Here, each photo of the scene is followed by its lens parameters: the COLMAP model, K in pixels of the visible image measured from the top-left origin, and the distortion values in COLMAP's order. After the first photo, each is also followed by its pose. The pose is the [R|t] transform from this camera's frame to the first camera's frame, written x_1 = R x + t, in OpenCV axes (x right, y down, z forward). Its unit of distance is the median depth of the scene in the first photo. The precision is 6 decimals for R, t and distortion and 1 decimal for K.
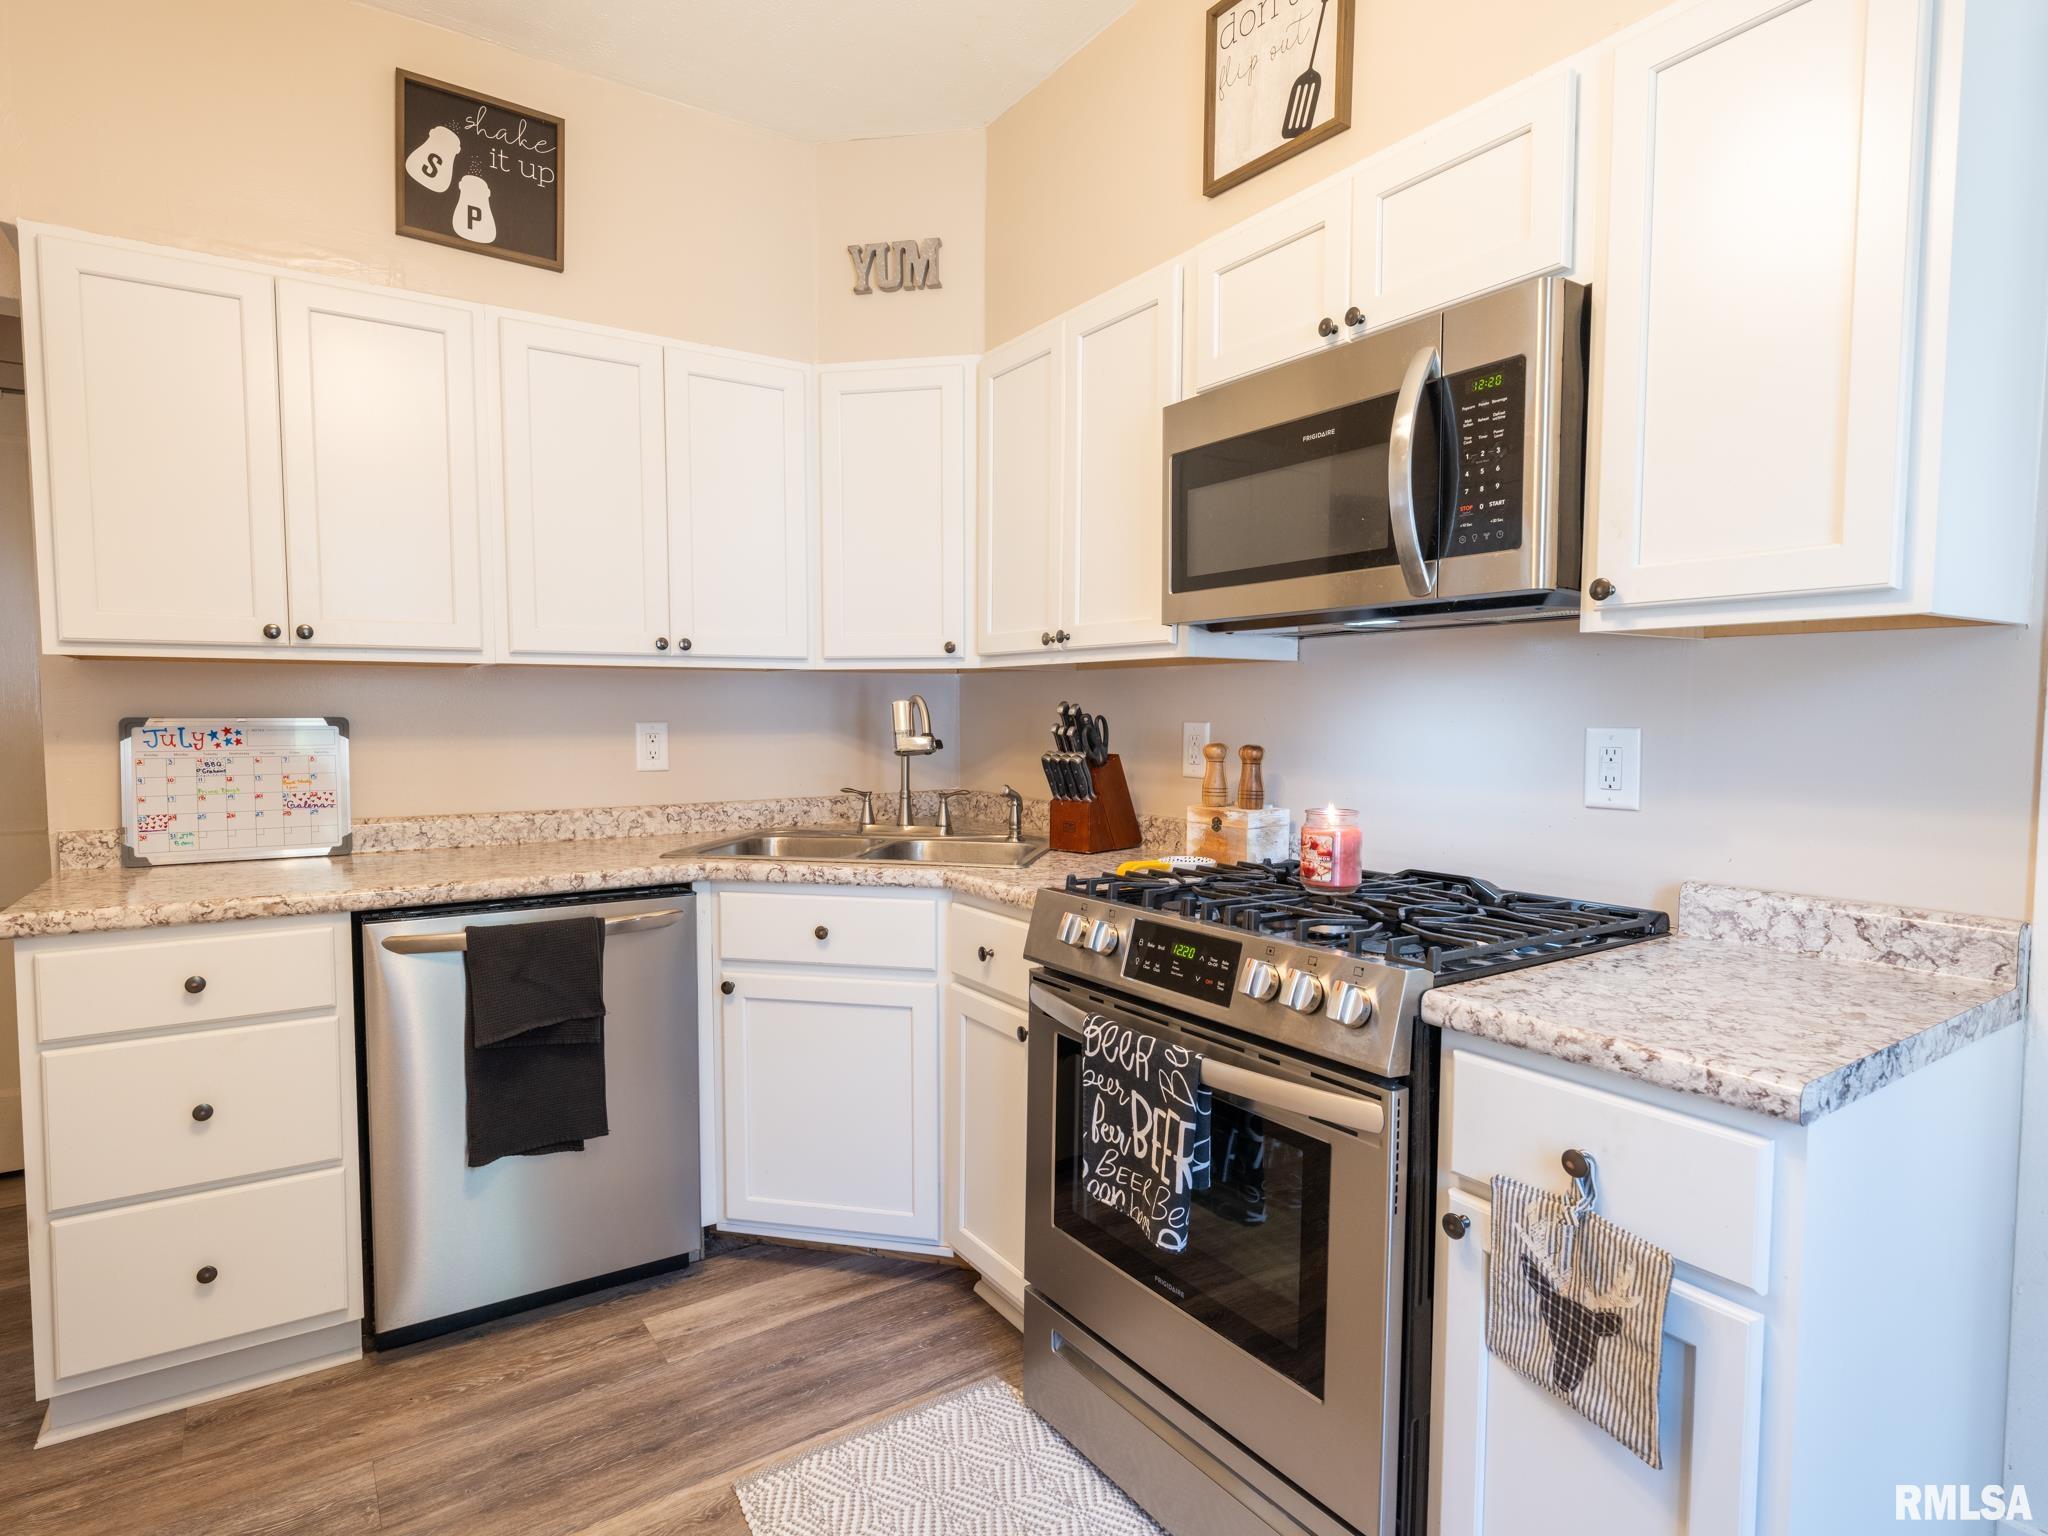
lens RADIAL K [[1099.4, 0, 1023.6], [0, 1099.4, 774.9], [0, 0, 1]] dist [0.005577, -0.003550]
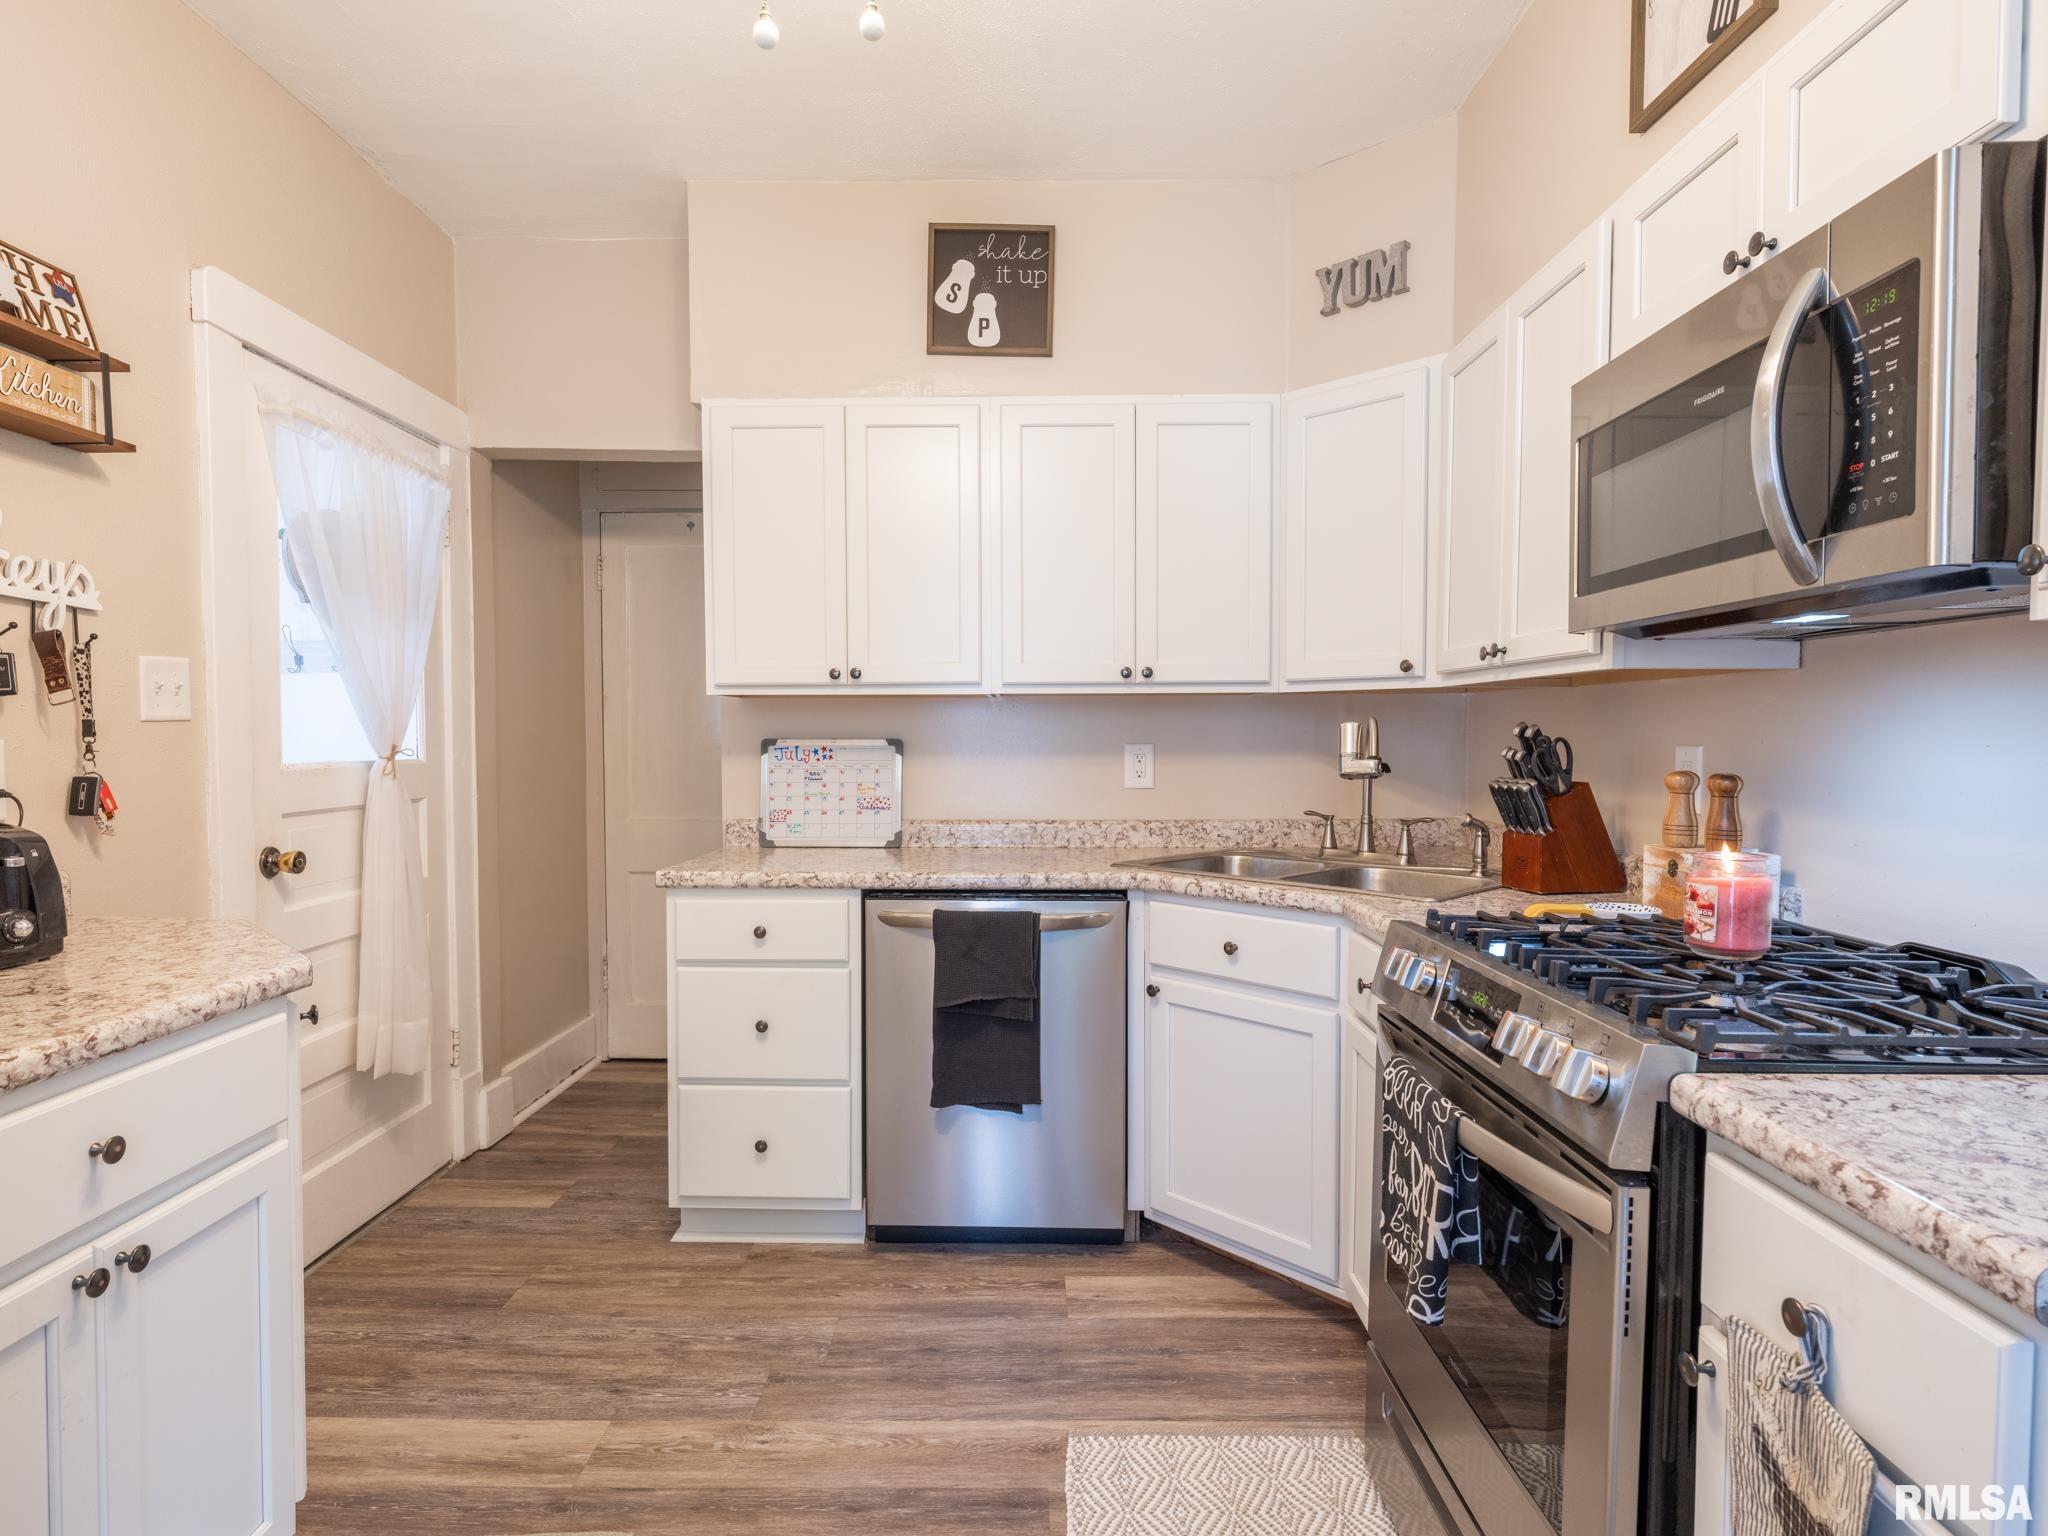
lens RADIAL K [[1121.8, 0, 1014.9], [0, 1121.8, 774.6], [0, 0, 1]] dist [0.004771, -0.002894]
pose [[0.822941, 0.019122, -0.567805, 0.280630], [-0.031943, 0.999410, -0.012638, 0.000836], [0.567228, 0.028537, 0.823066, 0.019552]]
